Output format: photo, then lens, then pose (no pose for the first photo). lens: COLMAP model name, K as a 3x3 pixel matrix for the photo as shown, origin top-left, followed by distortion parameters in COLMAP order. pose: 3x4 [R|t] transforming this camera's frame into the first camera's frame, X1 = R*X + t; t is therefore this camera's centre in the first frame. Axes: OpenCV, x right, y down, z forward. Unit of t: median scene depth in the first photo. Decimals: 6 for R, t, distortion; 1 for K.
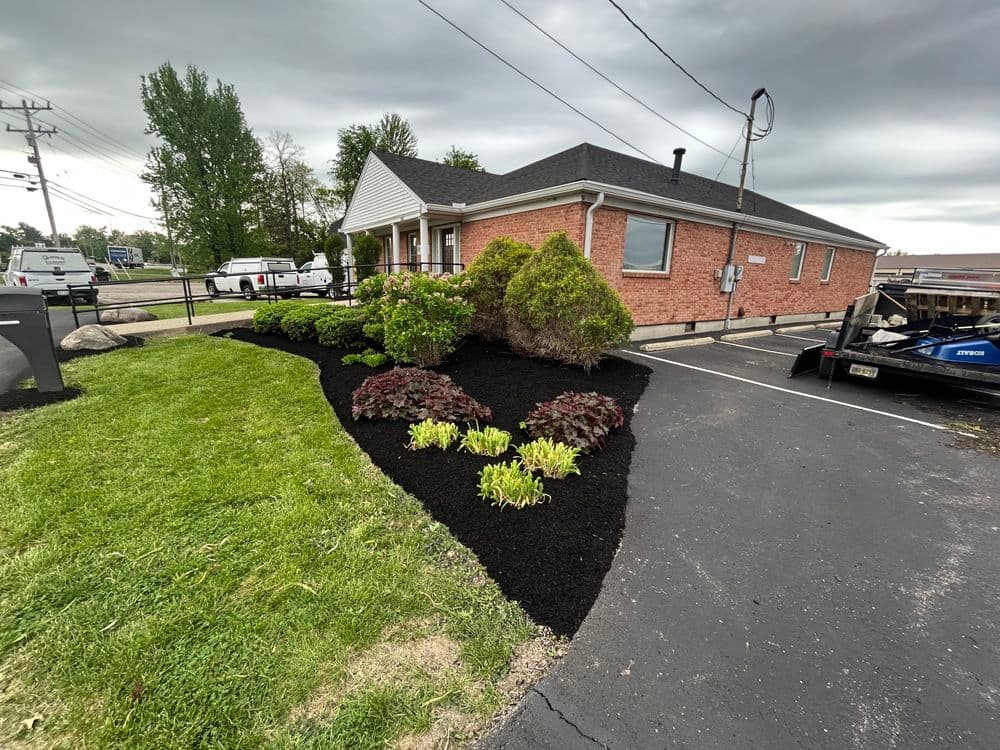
lens RADIAL K [[402.2, 0, 501.9], [0, 402.2, 375.1], [0, 0, 1]] dist [-0.001714, 0.000584]
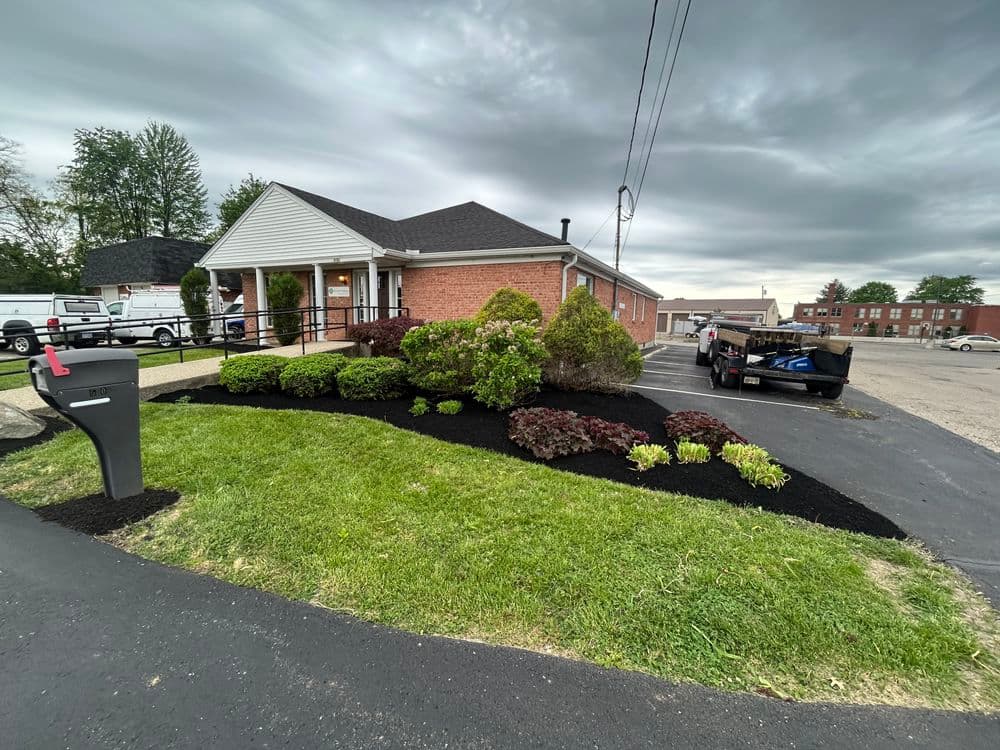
lens RADIAL K [[402.2, 0, 499.1], [0, 402.2, 374.9], [0, 0, 1]] dist [-0.001714, 0.000584]
pose [[0.887028, -0.069995, 0.456380, -0.398011], [0.111538, 0.991652, -0.064698, -0.023662], [-0.448042, 0.108292, 0.887430, 0.032750]]
